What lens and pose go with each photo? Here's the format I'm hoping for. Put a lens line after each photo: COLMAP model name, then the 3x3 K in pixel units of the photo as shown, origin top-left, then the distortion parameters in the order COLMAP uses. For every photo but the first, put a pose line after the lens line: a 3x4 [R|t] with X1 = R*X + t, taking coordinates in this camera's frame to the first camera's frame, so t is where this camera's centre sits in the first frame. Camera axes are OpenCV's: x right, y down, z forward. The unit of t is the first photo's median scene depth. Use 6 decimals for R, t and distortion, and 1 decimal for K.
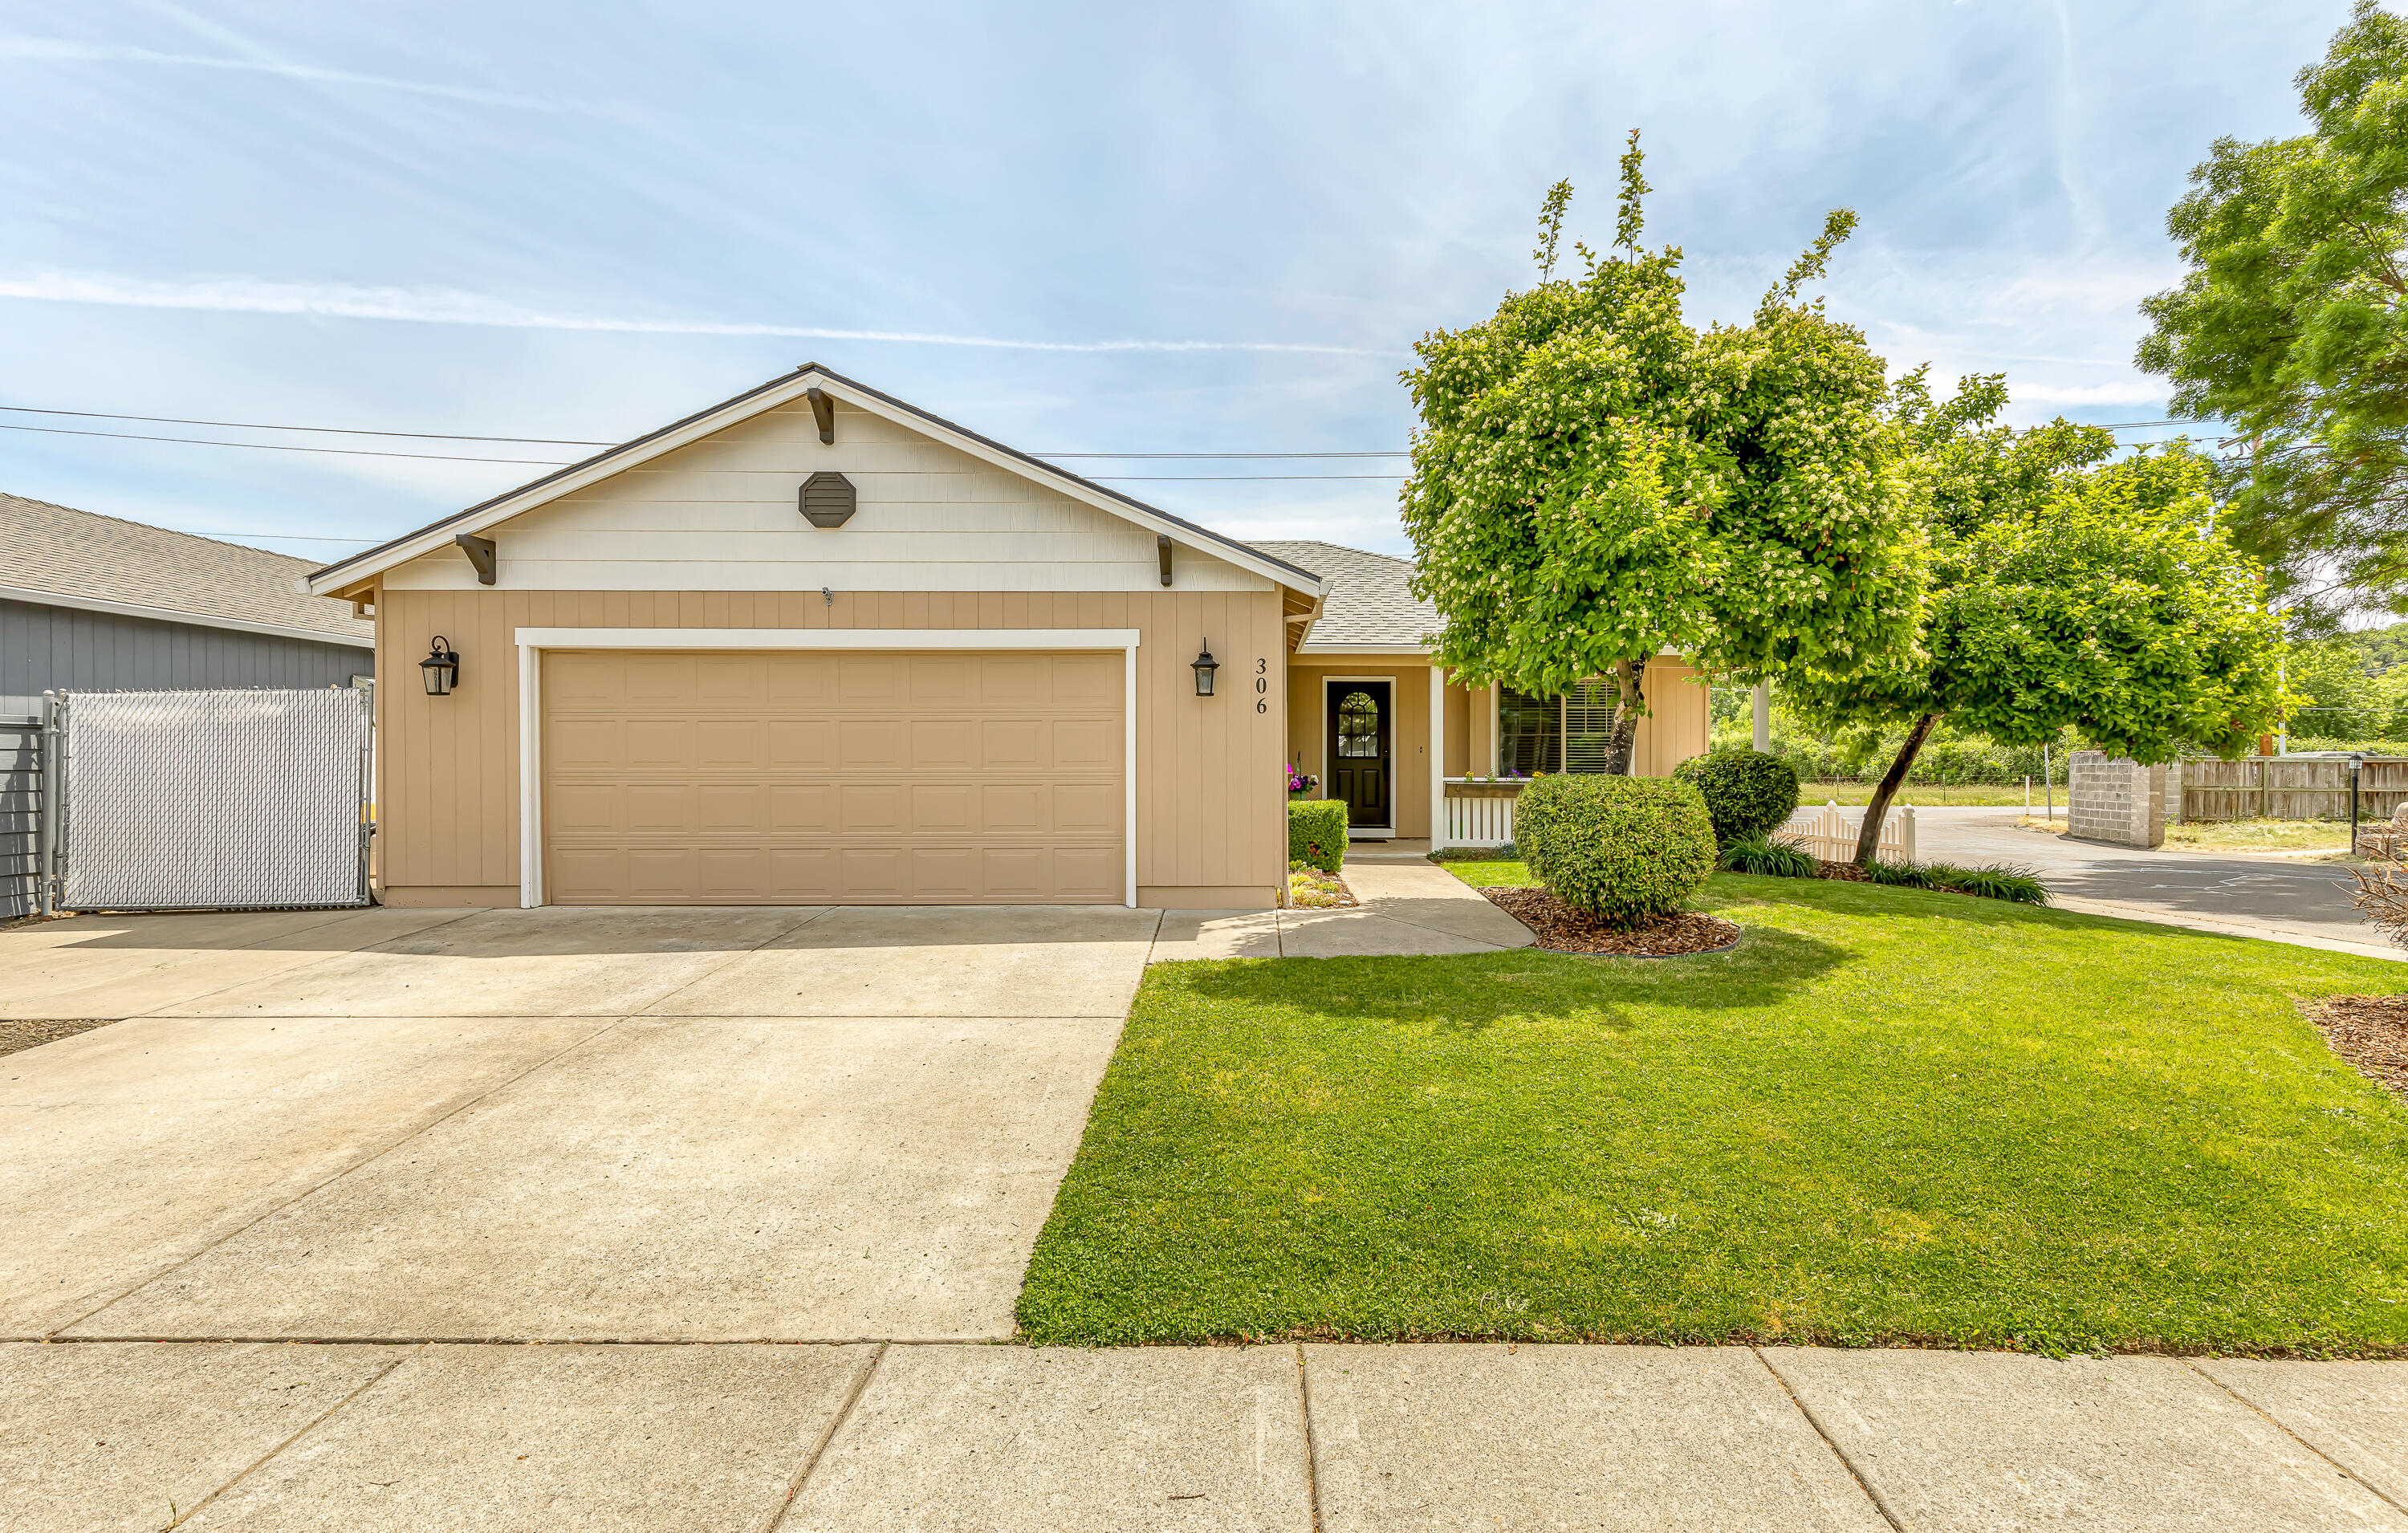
lens RADIAL K [[1152.9, 0, 1209.1], [0, 1152.9, 763.2], [0, 0, 1]] dist [-0.000107, 0.000037]
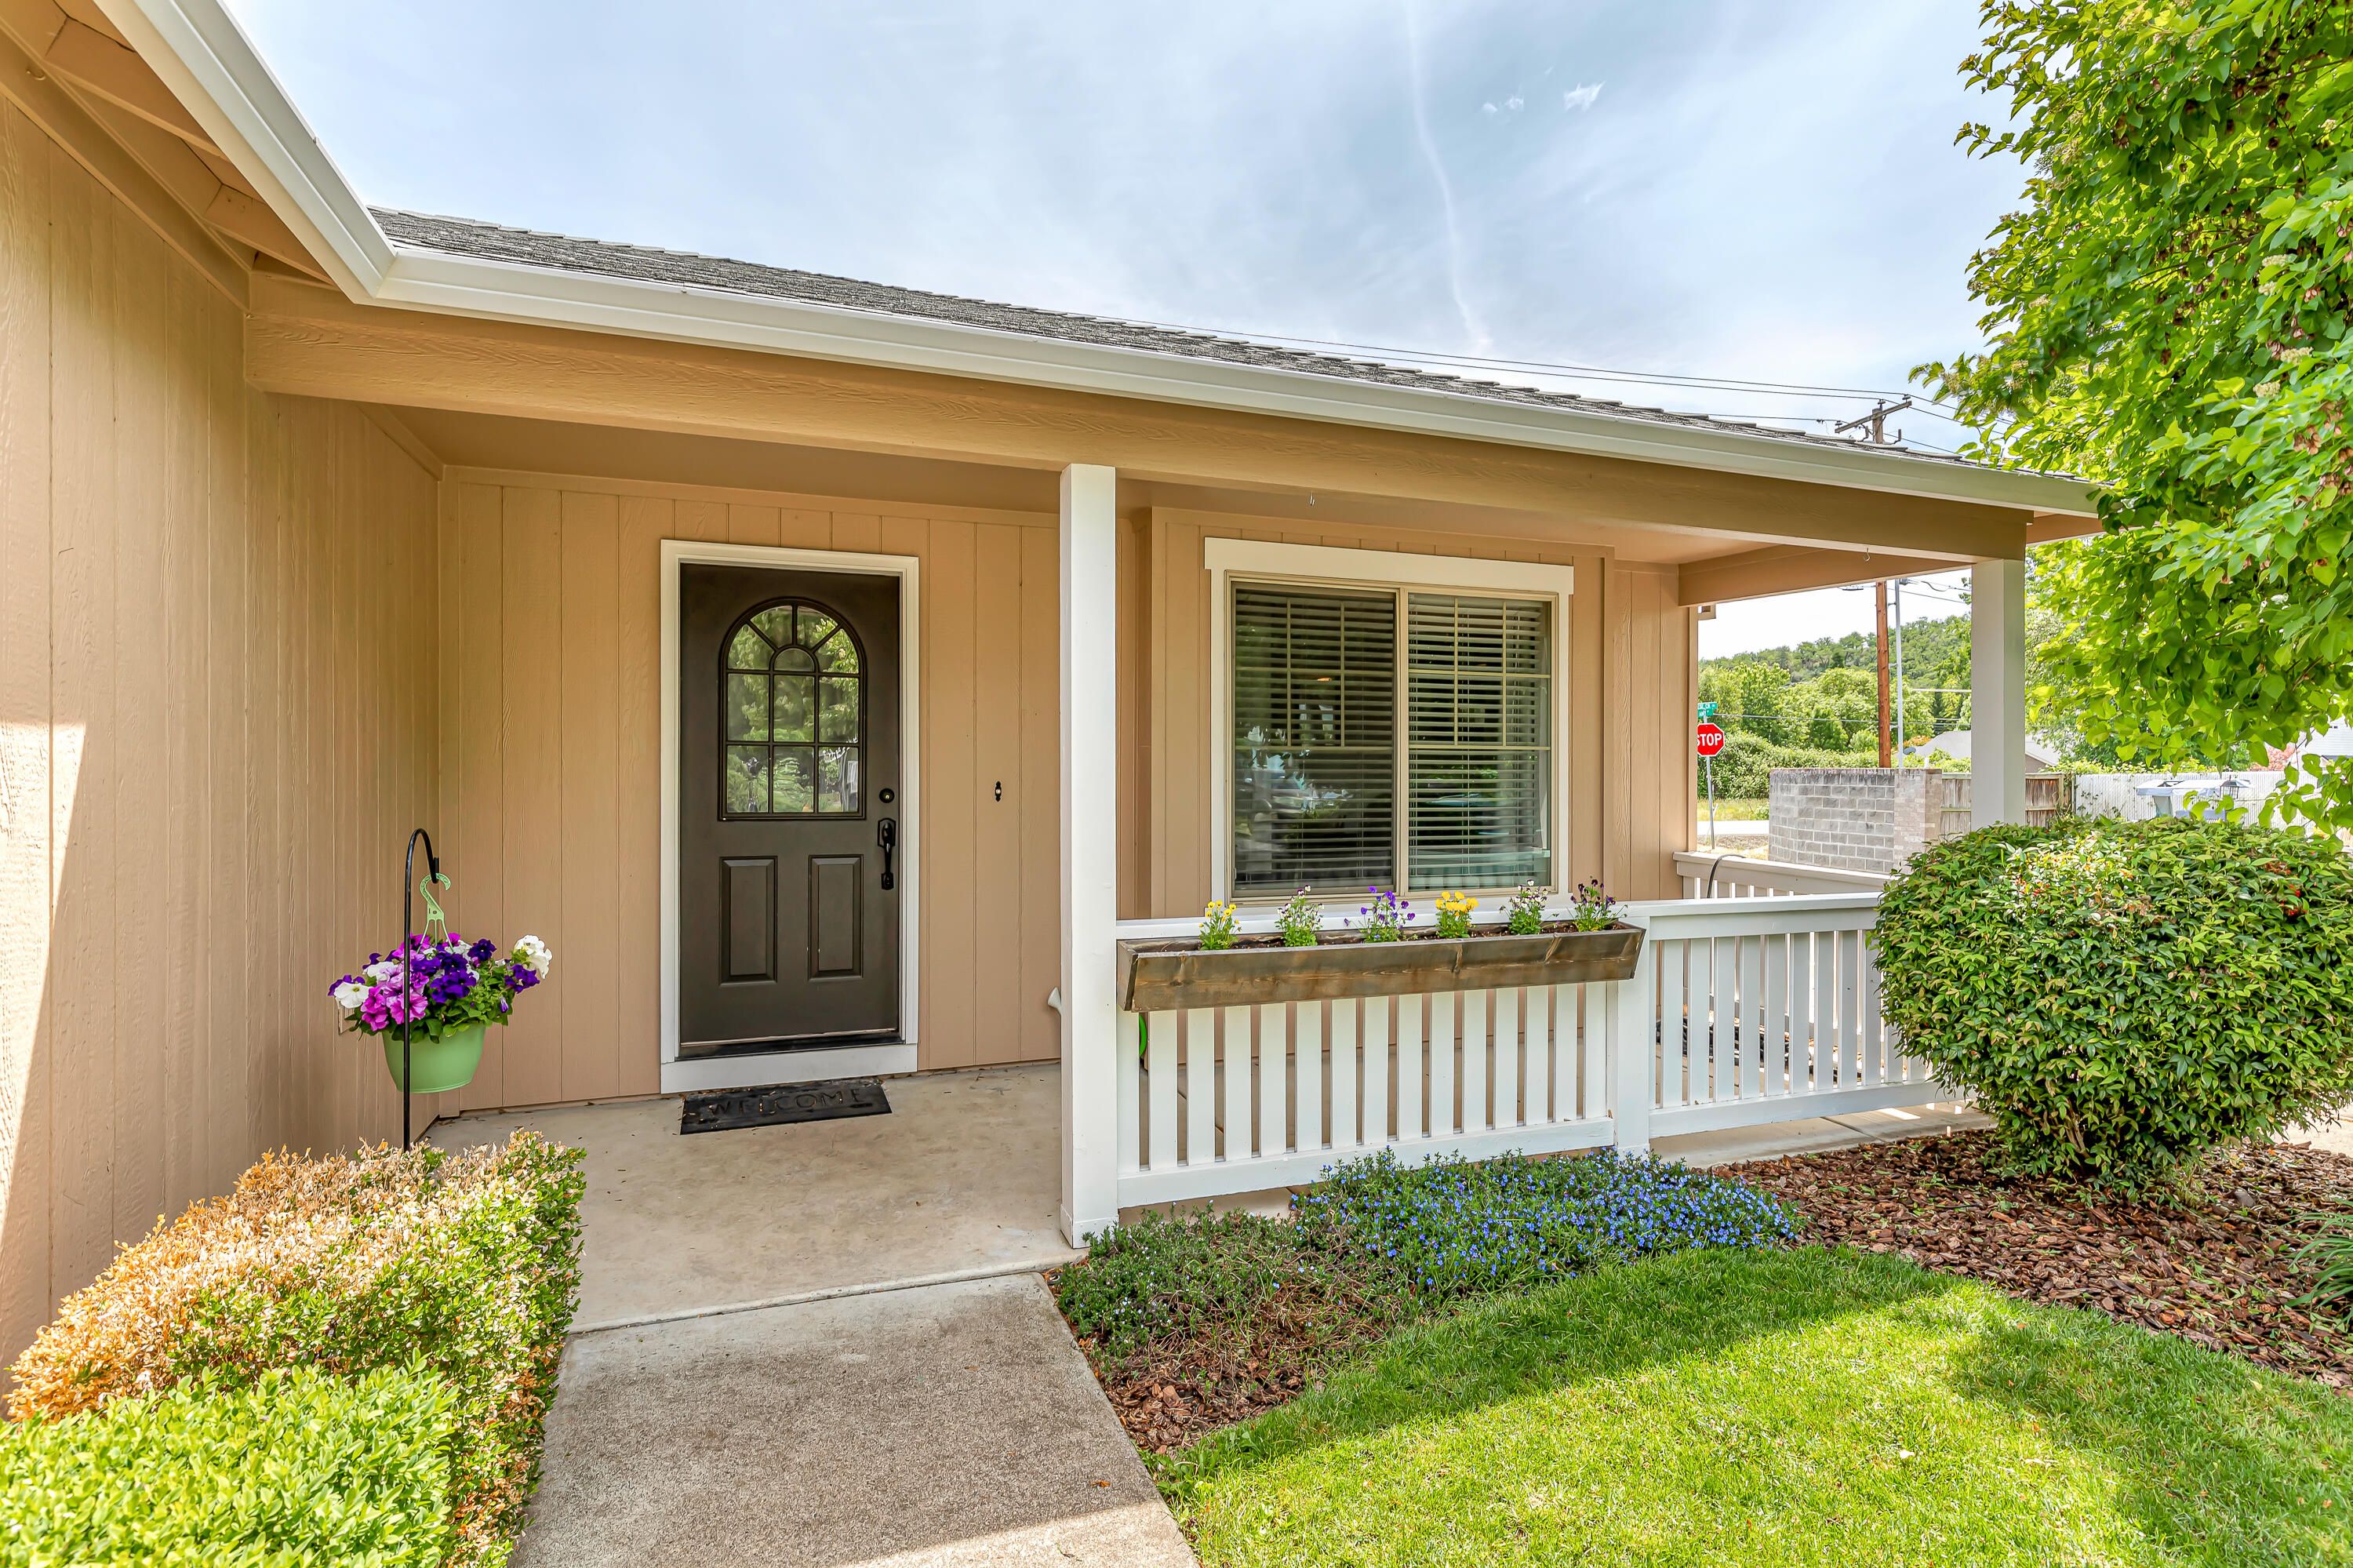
lens RADIAL K [[1164.8, 0, 1175.4], [0, 1164.8, 771.8], [0, 0, 1]] dist [-0.000220, -0.000016]
pose [[0.930056, -0.002220, 0.367411, 0.109749], [0.000145, 0.999984, 0.005675, -0.019758], [-0.367417, -0.005225, 0.930041, 0.675343]]
